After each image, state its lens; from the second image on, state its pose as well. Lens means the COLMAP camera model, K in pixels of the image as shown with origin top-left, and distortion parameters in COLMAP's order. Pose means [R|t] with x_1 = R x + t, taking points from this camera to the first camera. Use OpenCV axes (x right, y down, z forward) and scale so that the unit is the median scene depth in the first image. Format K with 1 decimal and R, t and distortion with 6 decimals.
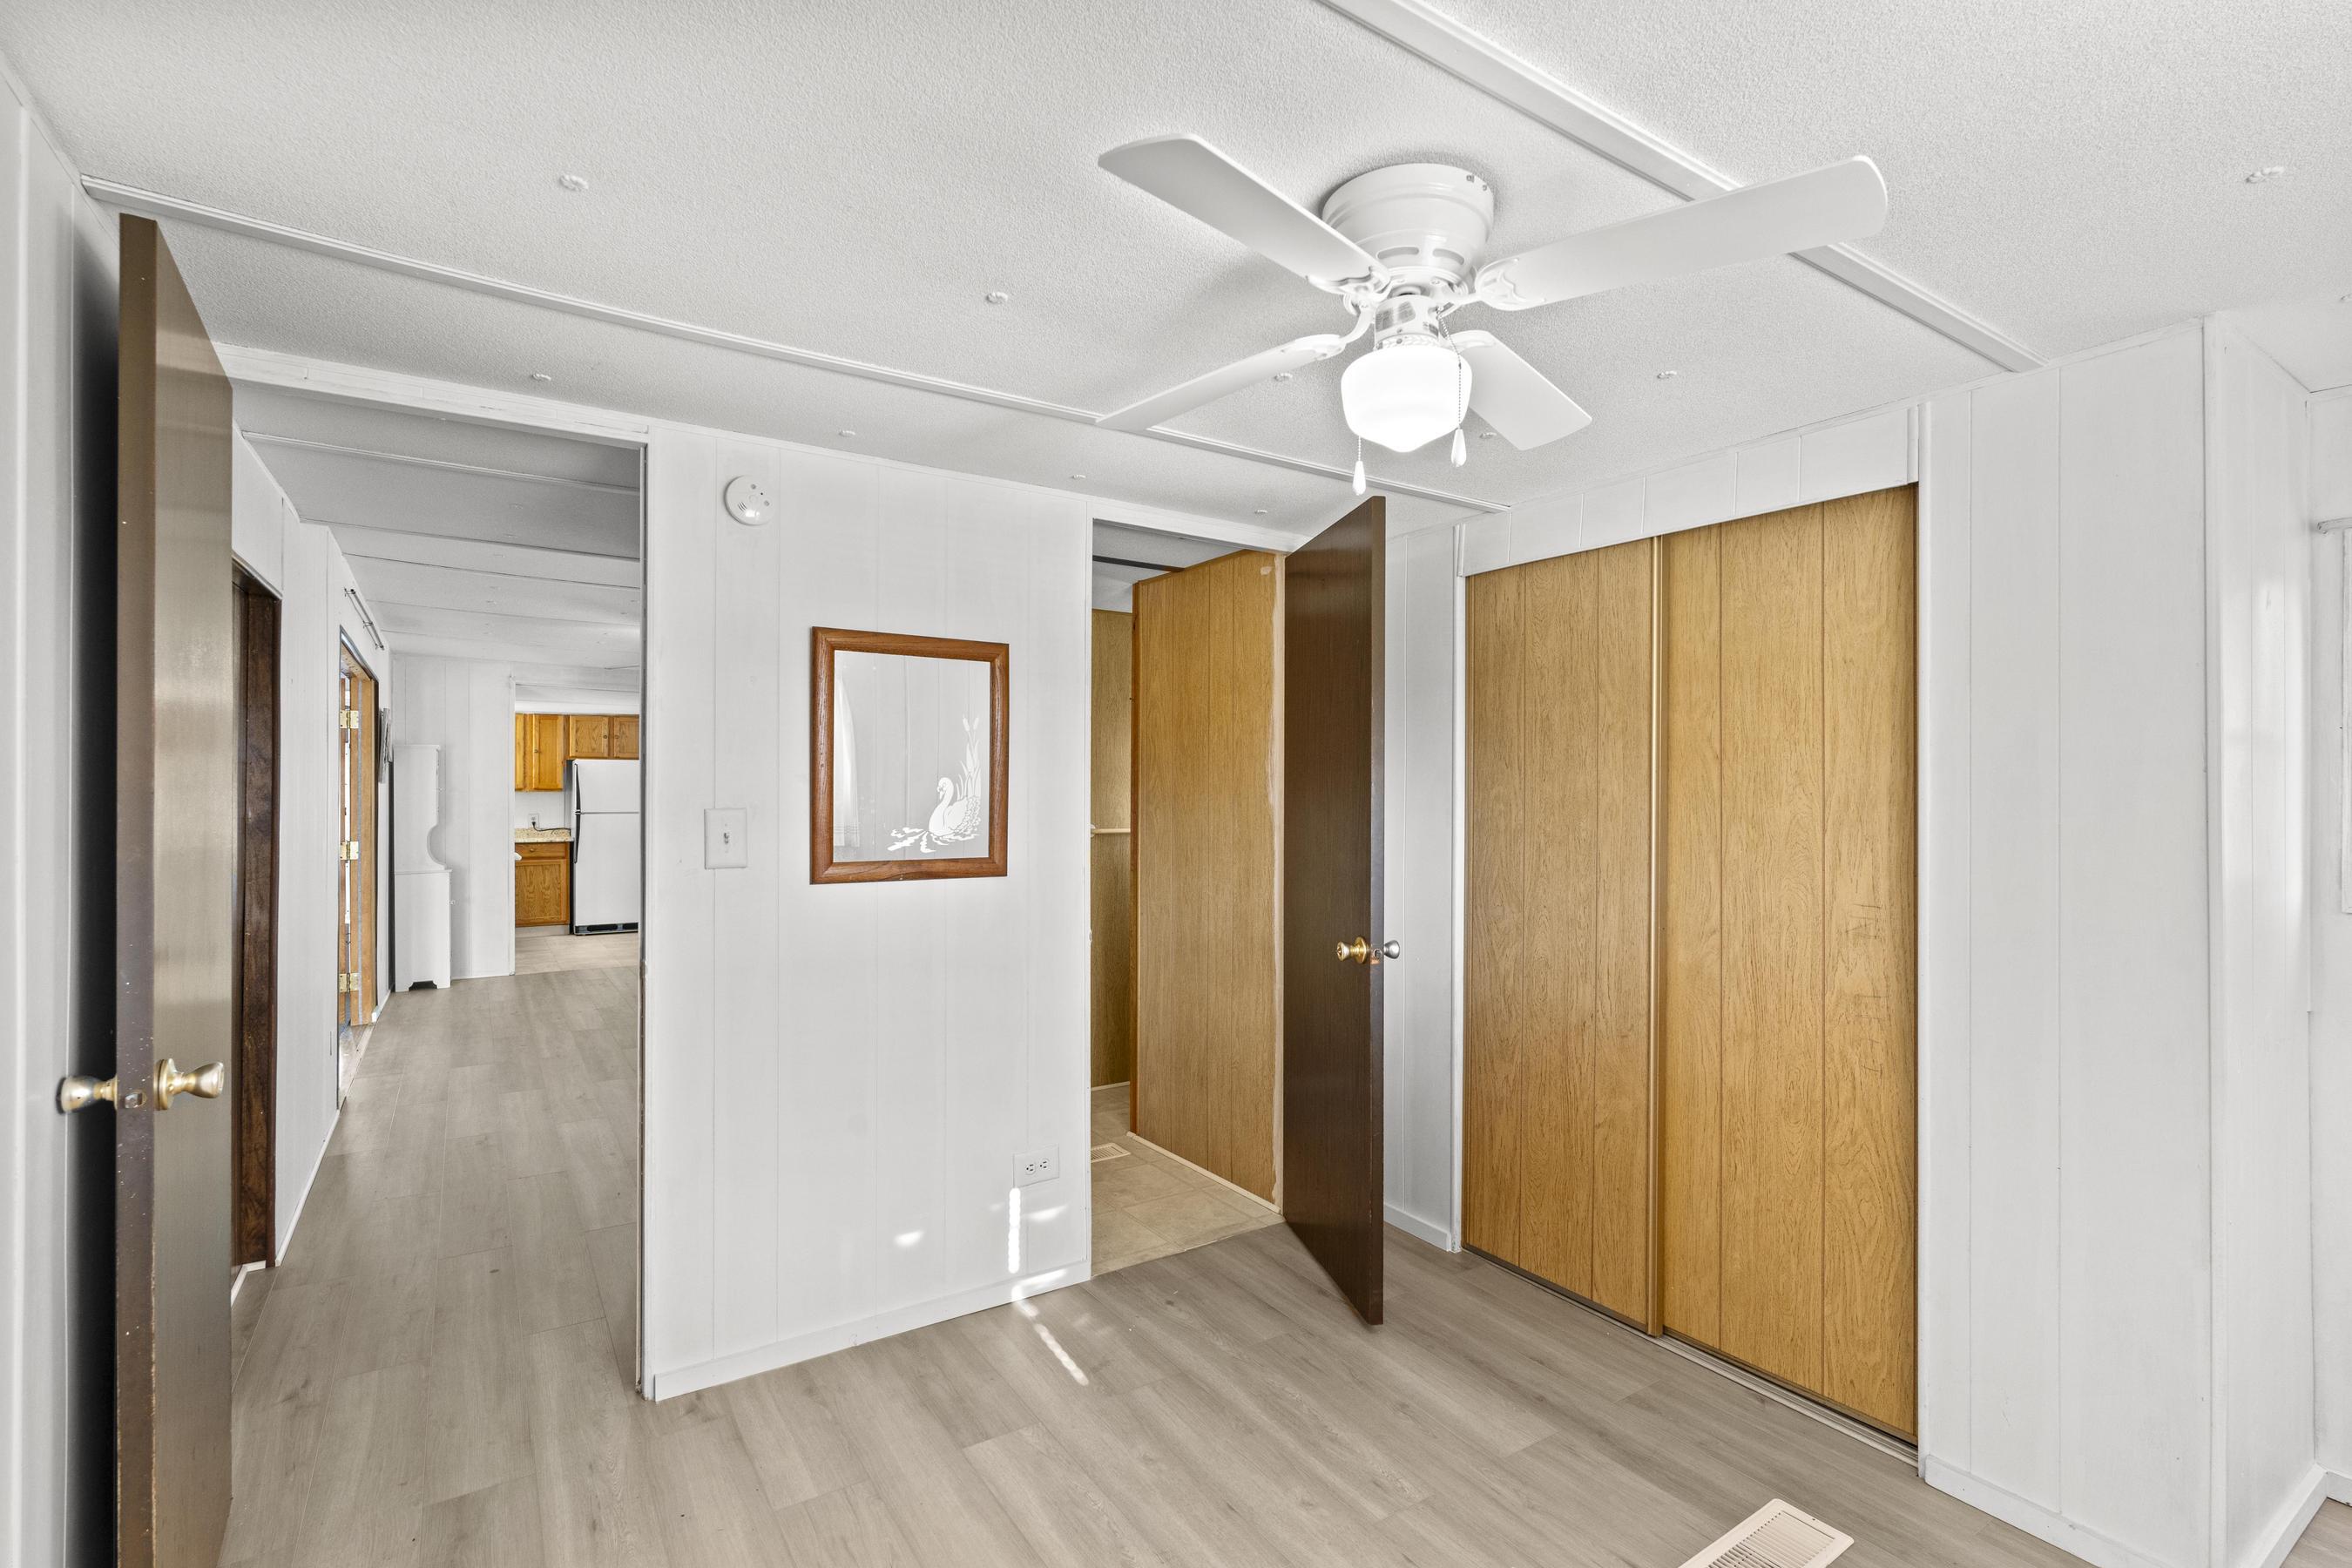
lens RADIAL K [[1092.9, 0, 1186.7], [0, 1092.9, 790.3], [0, 0, 1]] dist [-0.001693, -0.000776]
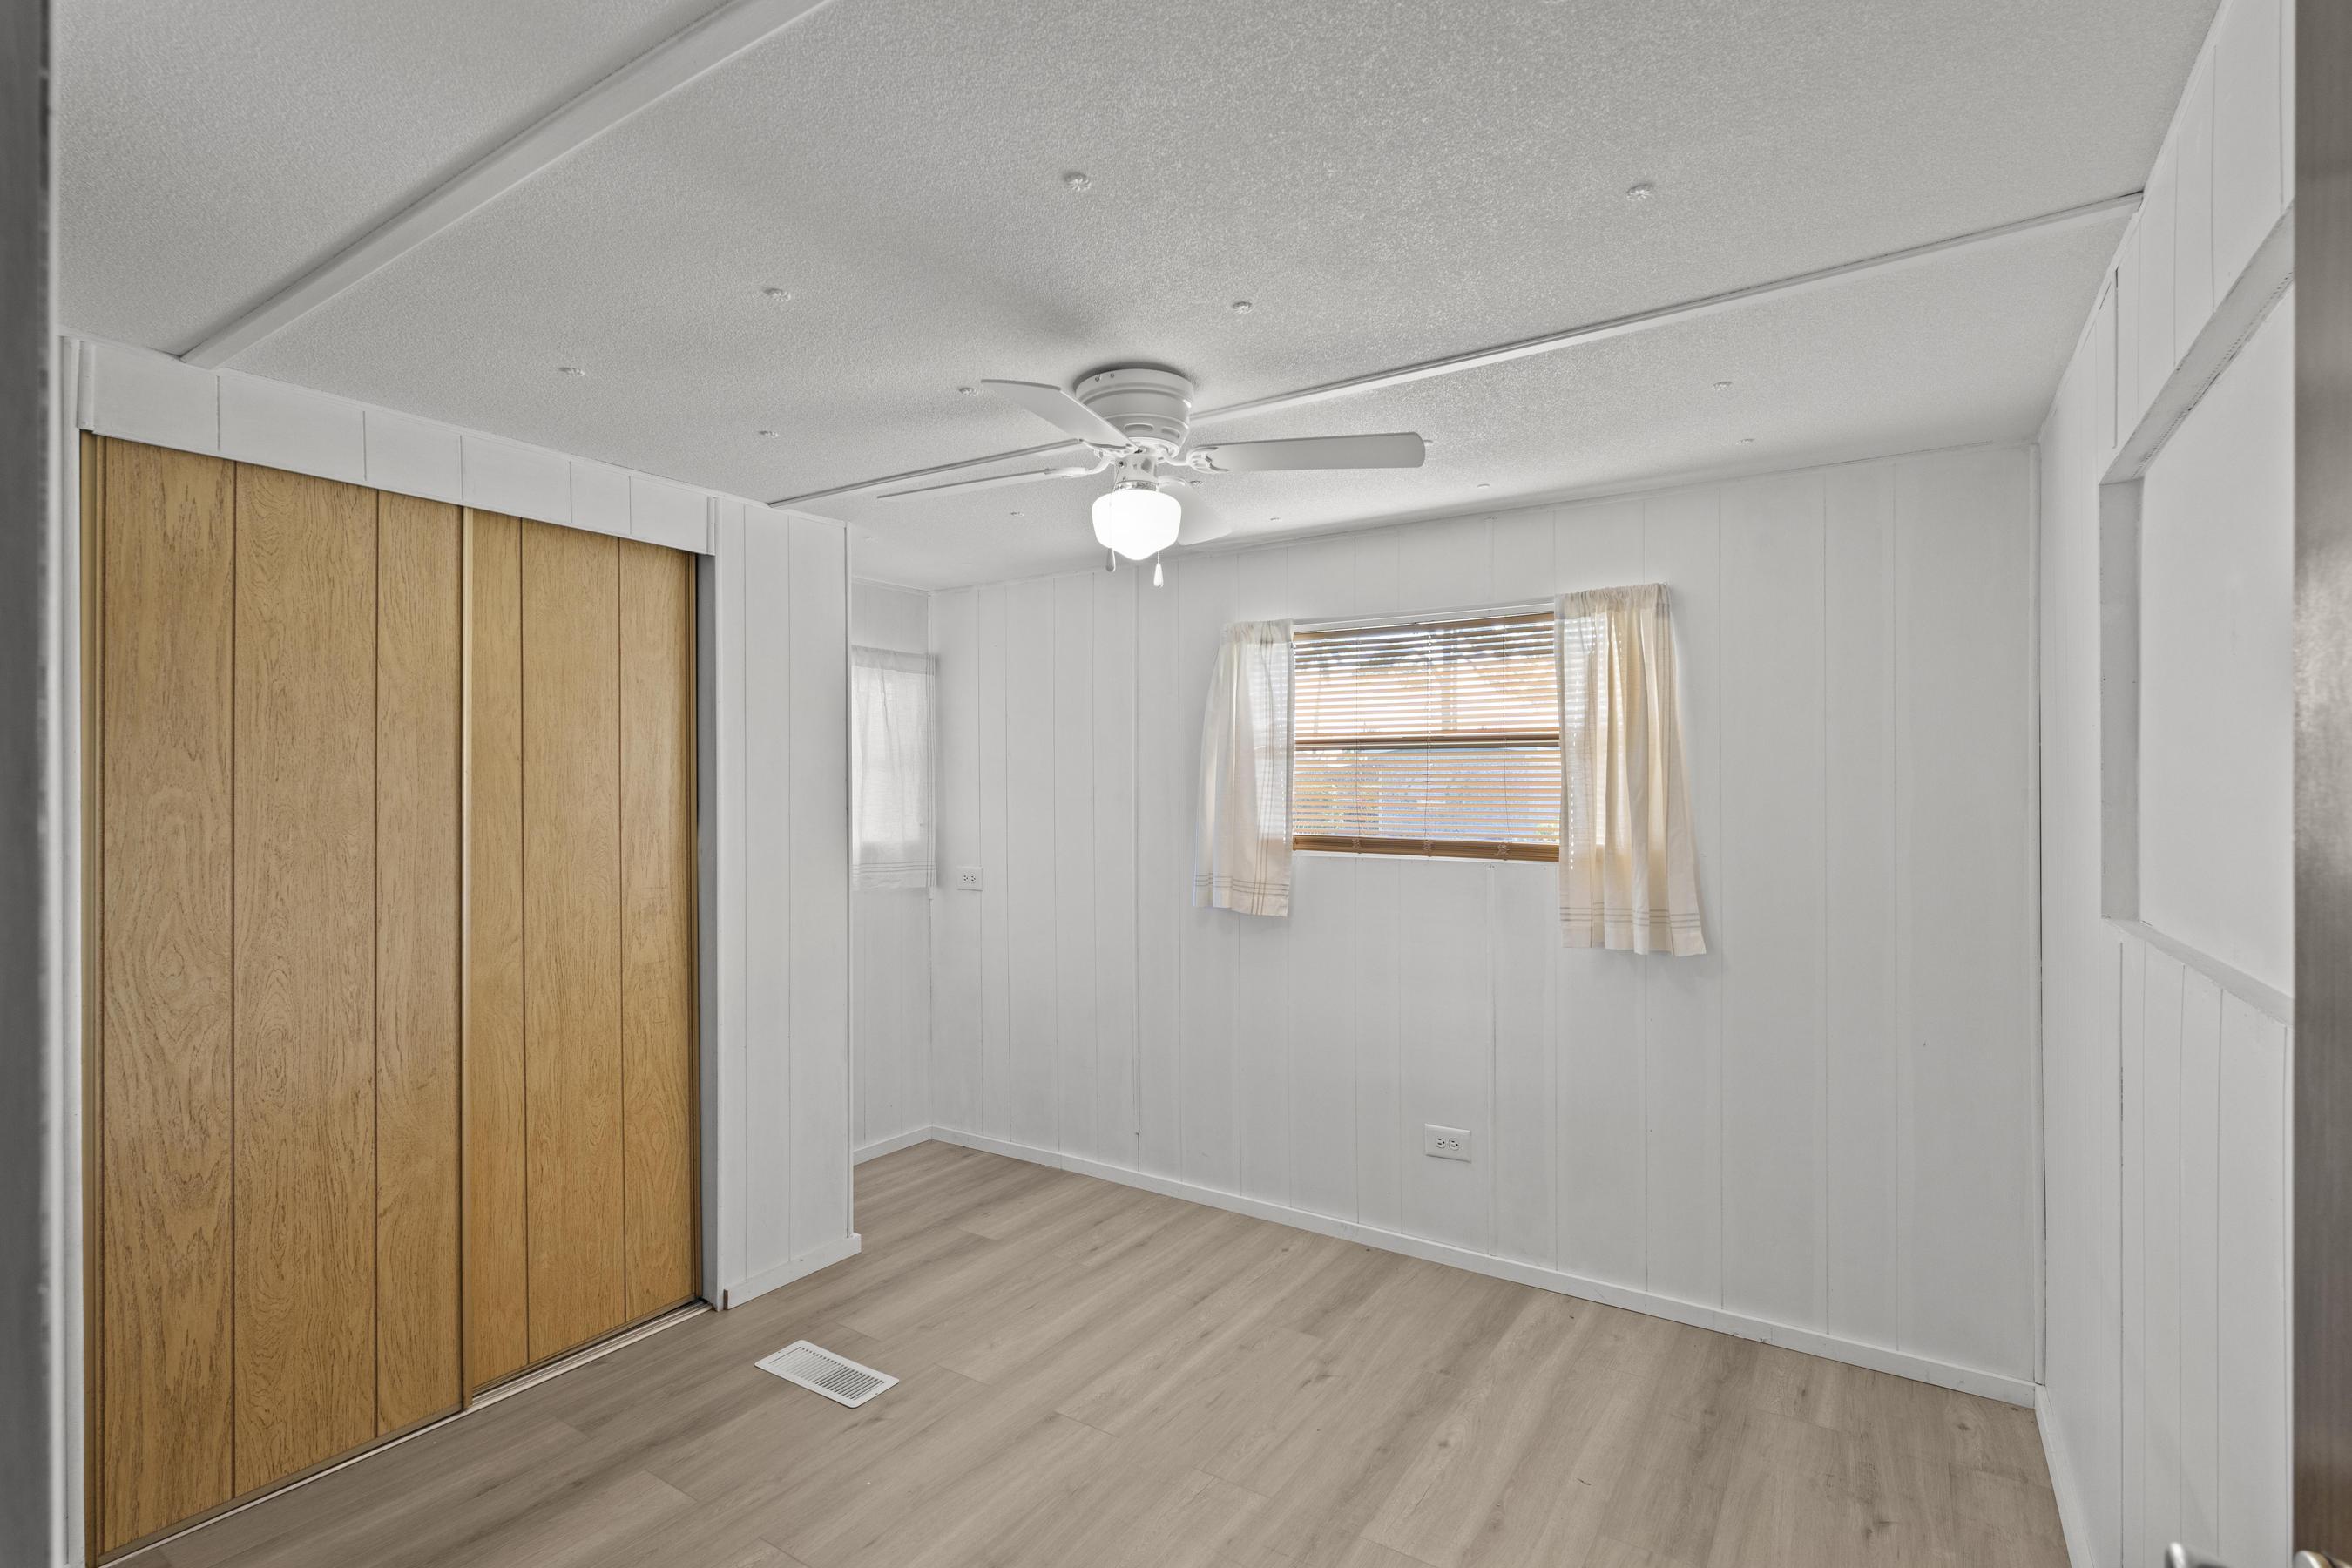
lens RADIAL K [[1092.9, 0, 1167.4], [0, 1092.9, 788.6], [0, 0, 1]] dist [-0.001693, -0.000776]
pose [[-0.390099, -0.004894, 0.920760, -0.652371], [-0.001282, 0.999988, 0.004772, -0.009171], [-0.920772, 0.000681, -0.390100, 0.878686]]
